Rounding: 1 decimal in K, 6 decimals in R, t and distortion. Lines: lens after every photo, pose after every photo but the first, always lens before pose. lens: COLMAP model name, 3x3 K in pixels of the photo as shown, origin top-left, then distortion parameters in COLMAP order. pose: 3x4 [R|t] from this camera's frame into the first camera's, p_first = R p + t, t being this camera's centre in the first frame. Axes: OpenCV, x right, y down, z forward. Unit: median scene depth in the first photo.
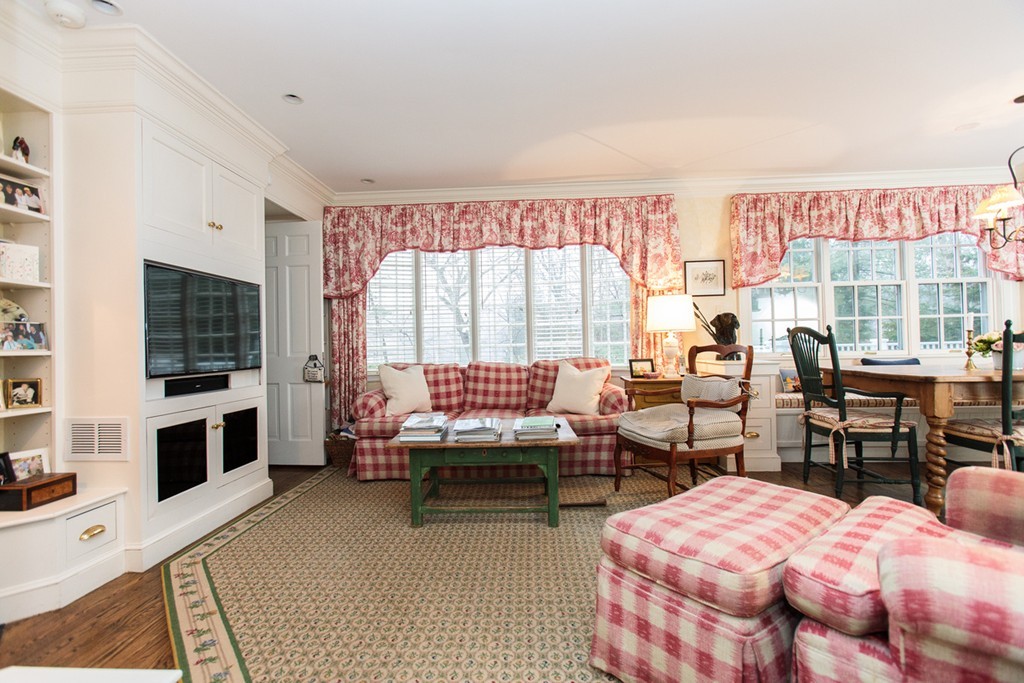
lens RADIAL K [[463.6, 0, 506.2], [0, 463.6, 339.3], [0, 0, 1]] dist [-0.016565, 0.003012]
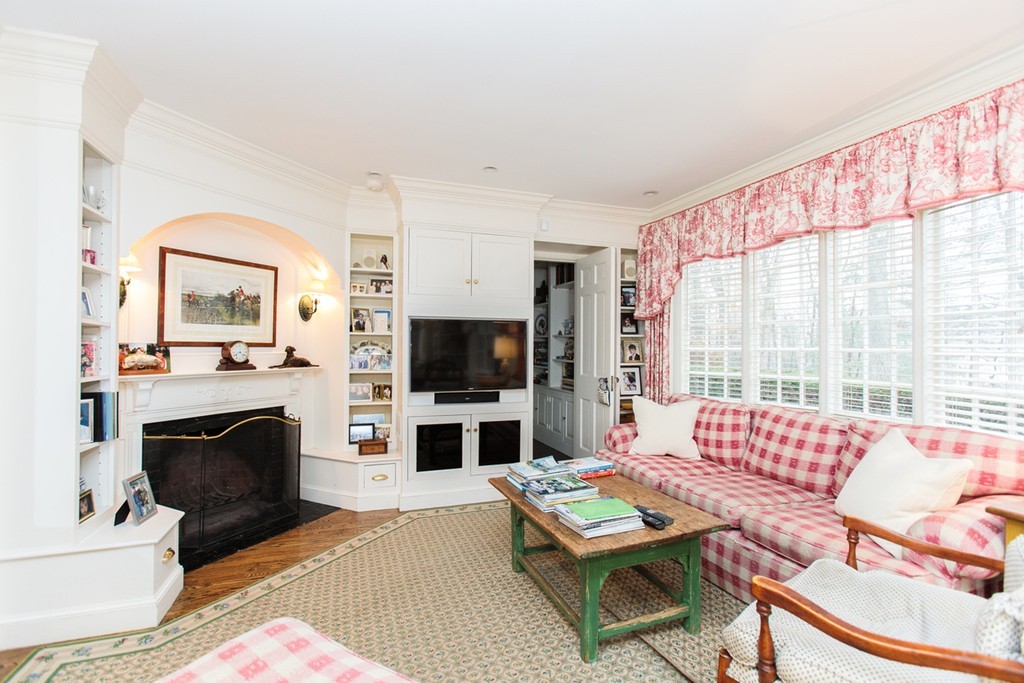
lens RADIAL K [[463.6, 0, 507.7], [0, 463.6, 343.6], [0, 0, 1]] dist [-0.016565, 0.003012]
pose [[0.380614, 0.021198, -0.924491, 0.446346], [-0.000337, 0.999740, 0.022785, -0.064640], [0.924734, -0.008361, 0.380522, 0.385973]]
